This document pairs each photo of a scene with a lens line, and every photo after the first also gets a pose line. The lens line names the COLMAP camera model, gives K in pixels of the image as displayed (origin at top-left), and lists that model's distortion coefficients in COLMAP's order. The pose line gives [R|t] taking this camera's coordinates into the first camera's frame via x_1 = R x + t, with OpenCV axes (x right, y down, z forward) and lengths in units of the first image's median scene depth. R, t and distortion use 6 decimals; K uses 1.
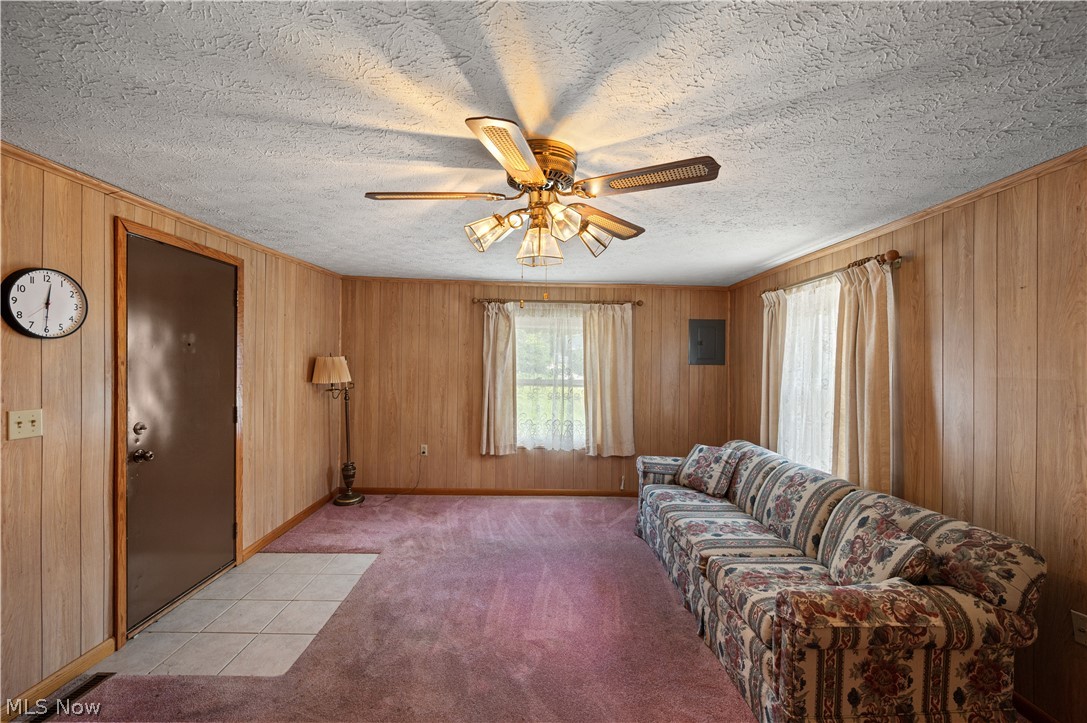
lens RADIAL K [[430.7, 0, 541.0], [0, 430.7, 367.2], [0, 0, 1]] dist [-0.000336, 0.000480]
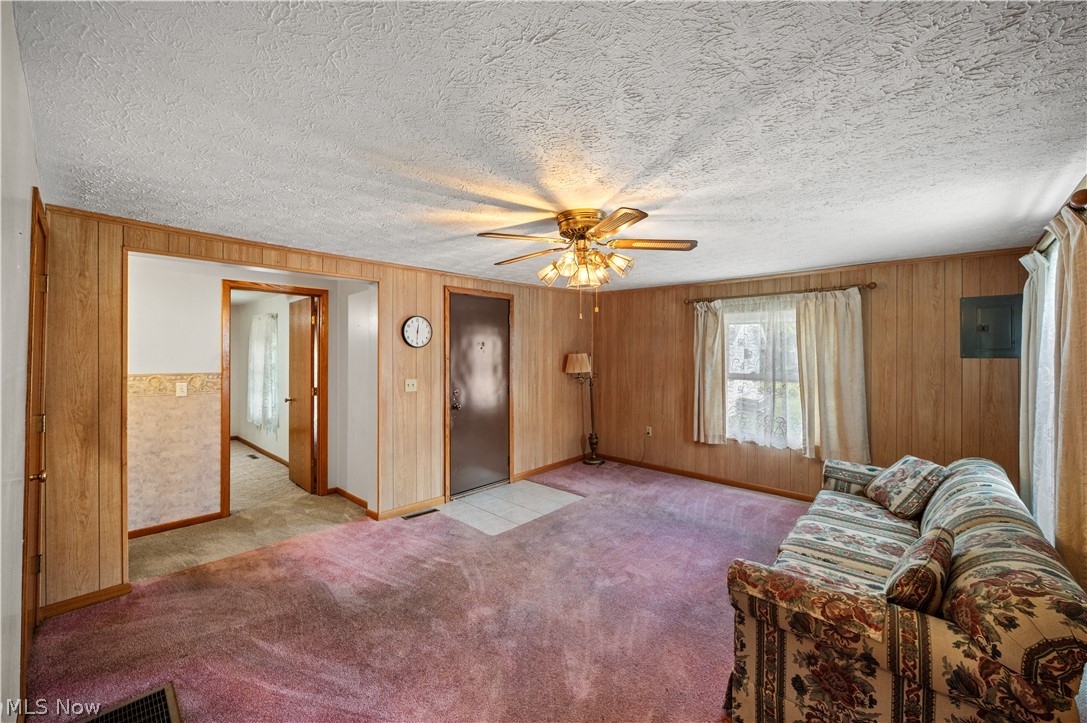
lens RADIAL K [[430.7, 0, 547.4], [0, 430.7, 358.2], [0, 0, 1]] dist [-0.000336, 0.000480]
pose [[0.718584, -0.005843, -0.695416, 0.494129], [-0.002318, 0.999939, -0.010797, 0.006023], [0.695437, 0.009371, 0.718526, -0.070777]]
